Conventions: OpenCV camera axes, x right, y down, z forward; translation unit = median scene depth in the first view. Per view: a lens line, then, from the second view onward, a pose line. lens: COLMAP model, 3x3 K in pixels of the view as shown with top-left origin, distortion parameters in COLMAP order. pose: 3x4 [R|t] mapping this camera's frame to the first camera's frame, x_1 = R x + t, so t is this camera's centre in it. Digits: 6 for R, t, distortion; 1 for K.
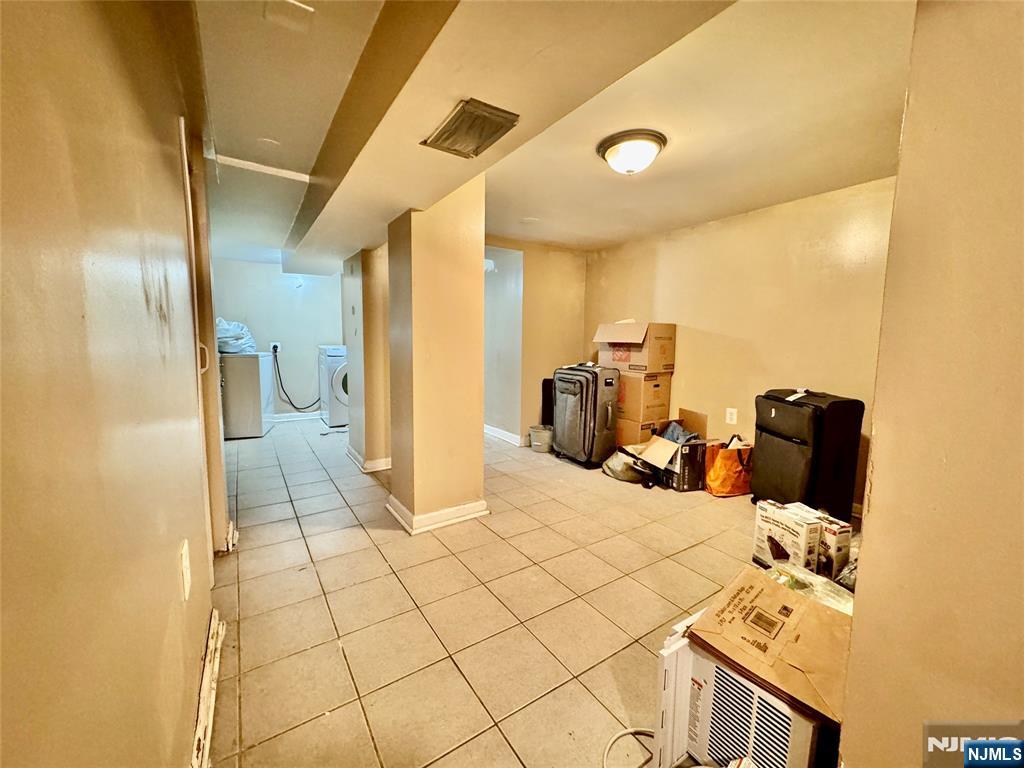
lens RADIAL K [[407.0, 0, 512.1], [0, 407.0, 381.5], [0, 0, 1]] dist [-0.001830, 0.000092]
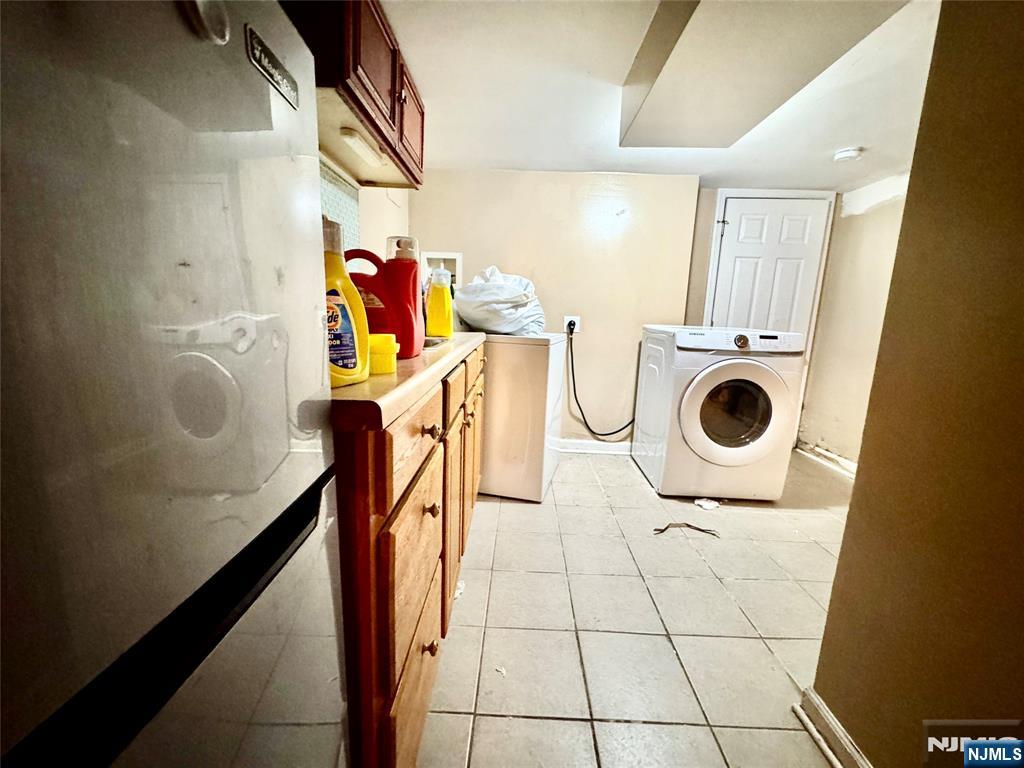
lens RADIAL K [[407.0, 0, 512.1], [0, 407.0, 381.5], [0, 0, 1]] dist [-0.001830, 0.000092]
pose [[0.820301, 0.112484, -0.560762, -0.340932], [-0.083296, 0.993511, 0.077442, -0.044546], [0.565834, -0.016817, 0.824348, 0.510758]]
